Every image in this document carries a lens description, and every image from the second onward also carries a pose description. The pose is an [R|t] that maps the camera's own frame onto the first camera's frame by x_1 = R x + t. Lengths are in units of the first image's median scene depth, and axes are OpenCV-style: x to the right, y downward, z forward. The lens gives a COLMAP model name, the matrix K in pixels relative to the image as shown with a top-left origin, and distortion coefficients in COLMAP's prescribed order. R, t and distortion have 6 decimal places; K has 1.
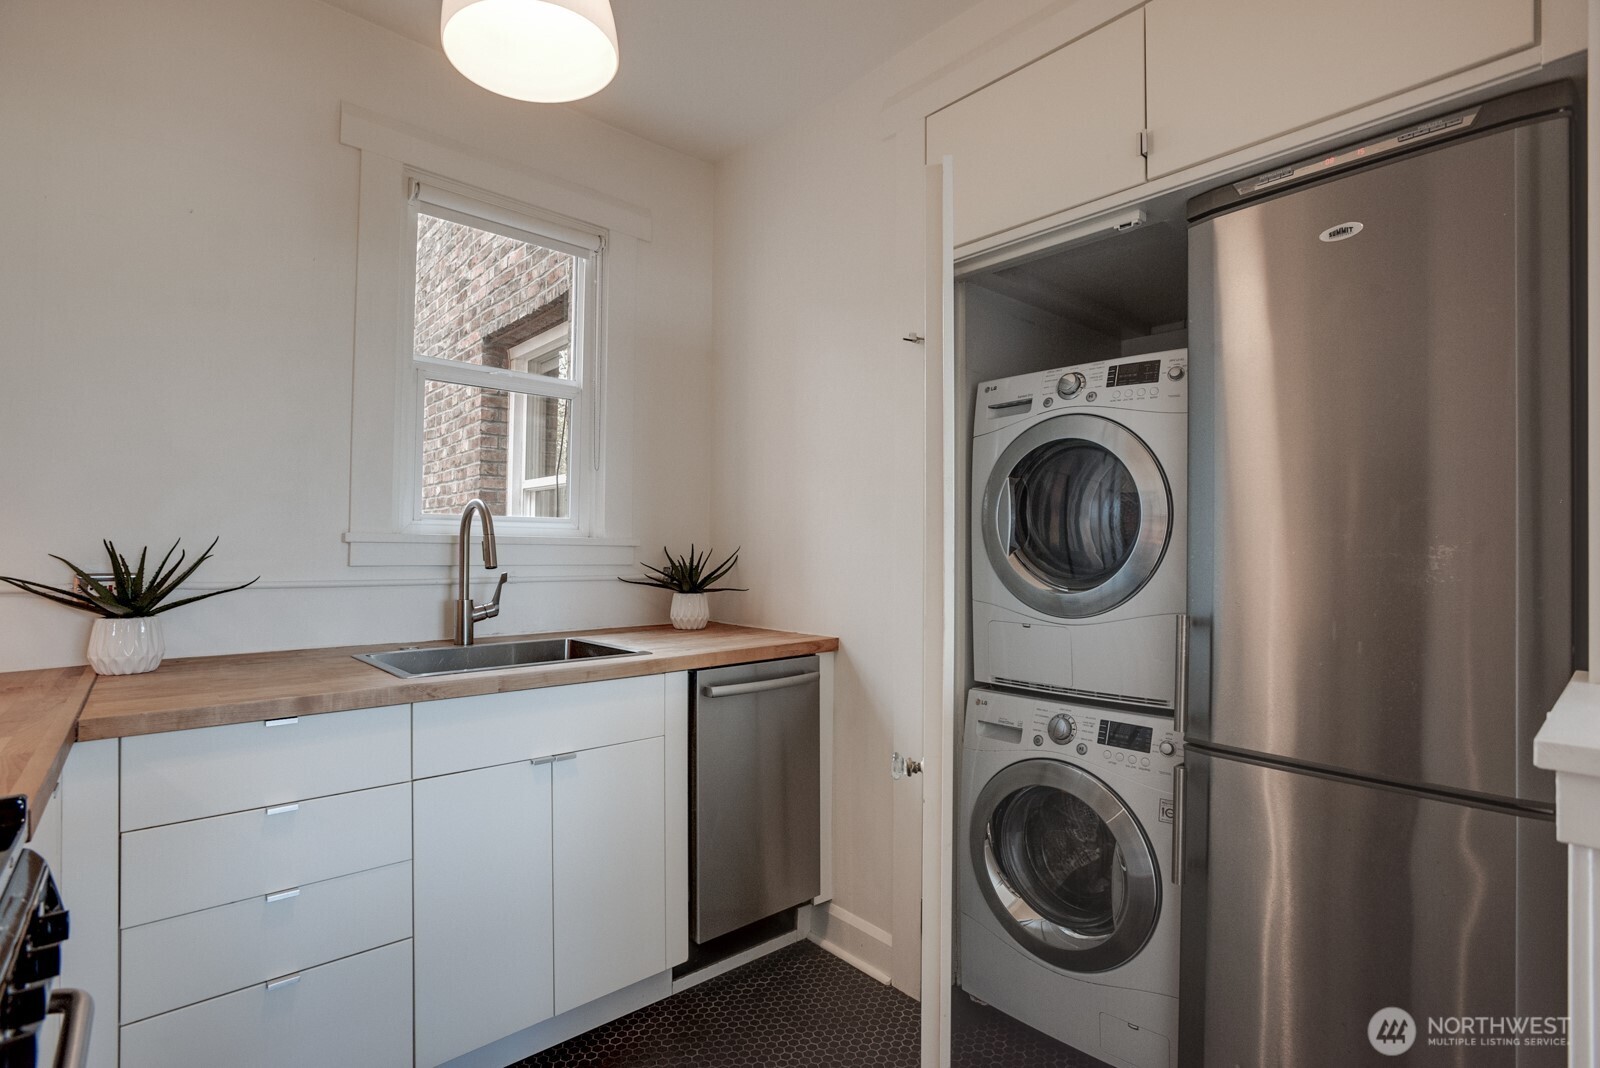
lens RADIAL K [[780.7, 0, 800.1], [0, 780.7, 554.8], [0, 0, 1]] dist [-0.060212, 0.026664]
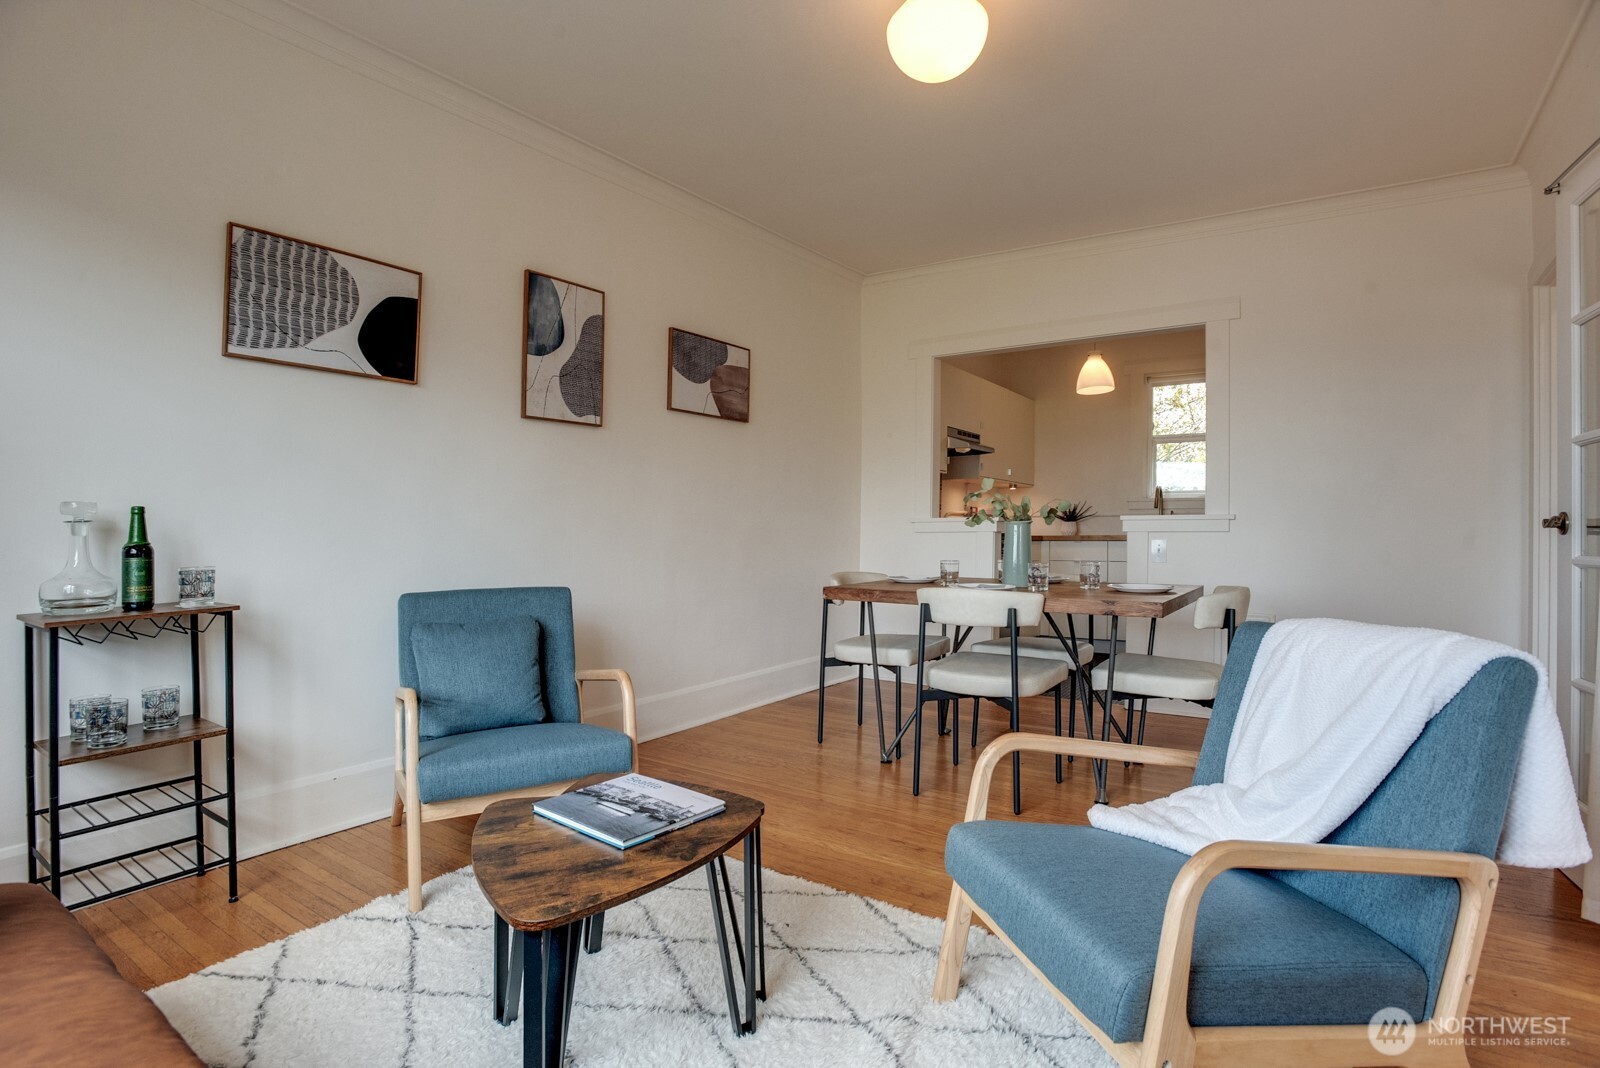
lens RADIAL K [[787.1, 0, 807.7], [0, 787.1, 535.8], [0, 0, 1]] dist [-0.067175, 0.026987]
pose [[0.238005, -0.002460, -0.971261, 2.053804], [-0.002438, 0.999992, -0.003130, 0.126605], [0.971261, 0.003113, 0.237998, -0.972691]]
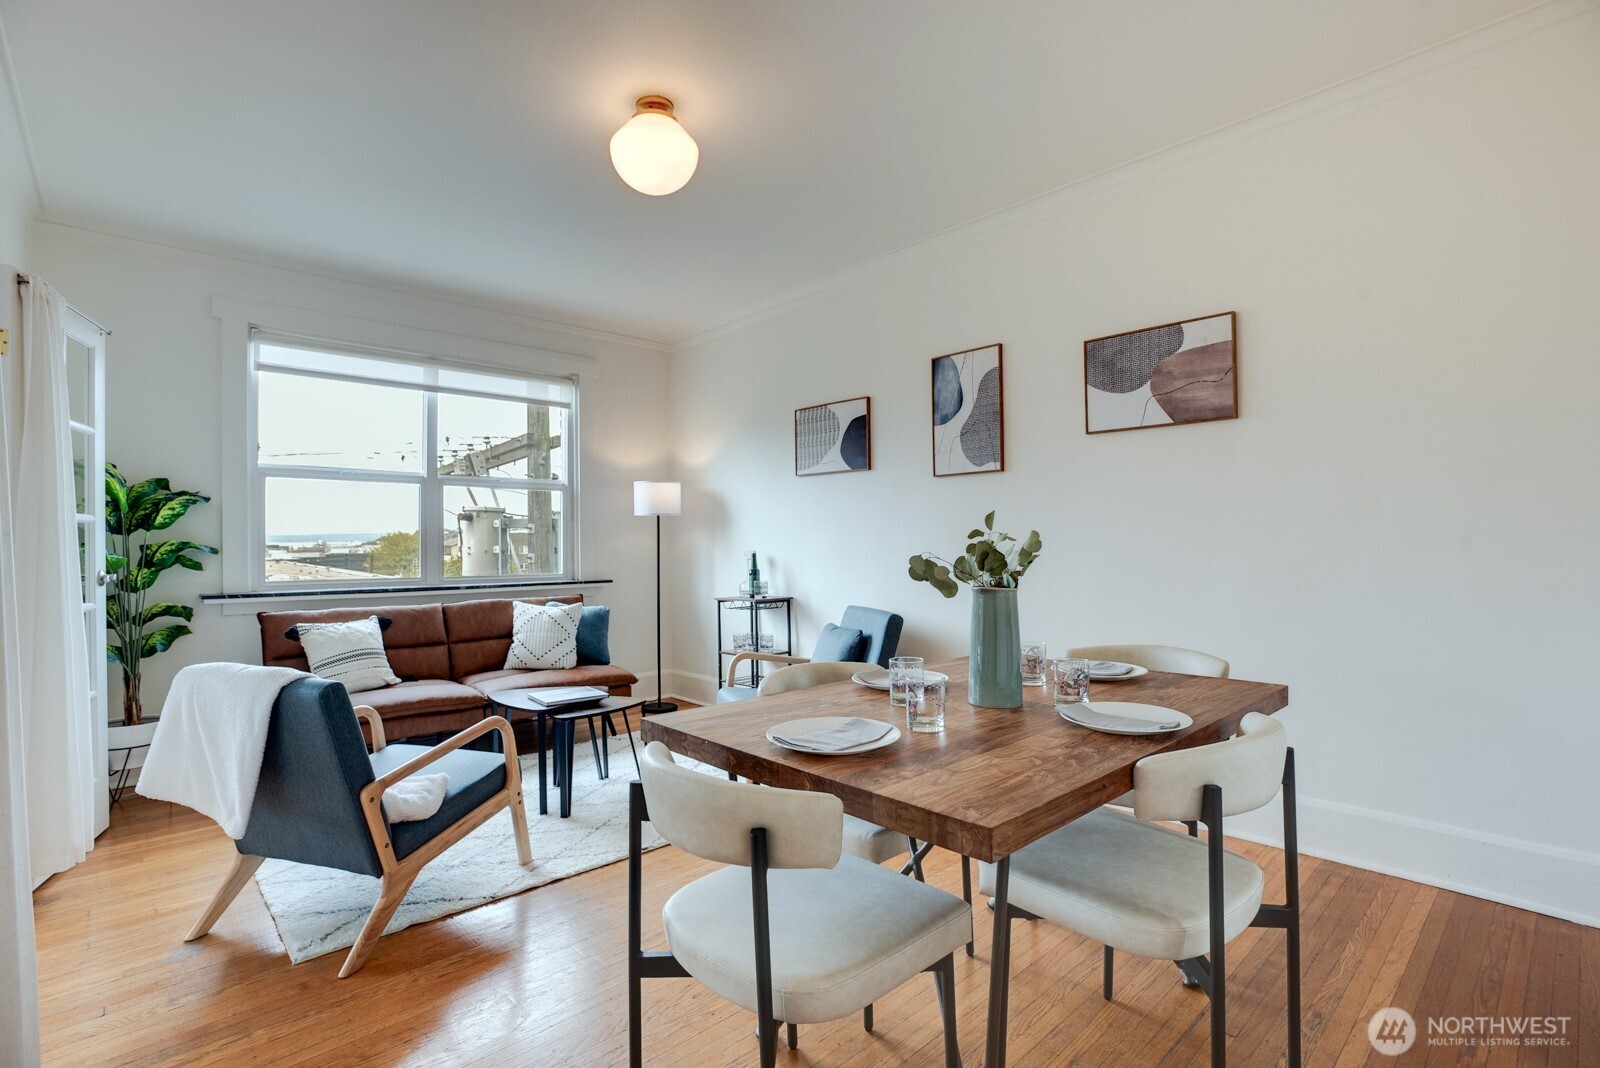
lens RADIAL K [[772.3, 0, 798.8], [0, 772.3, 543.0], [0, 0, 1]] dist [-0.057549, 0.026577]
pose [[-0.999677, 0.002343, -0.025308, 0.920553], [0.002036, 0.999924, 0.012147, 0.037435], [0.025334, 0.012092, -0.999606, 0.603098]]
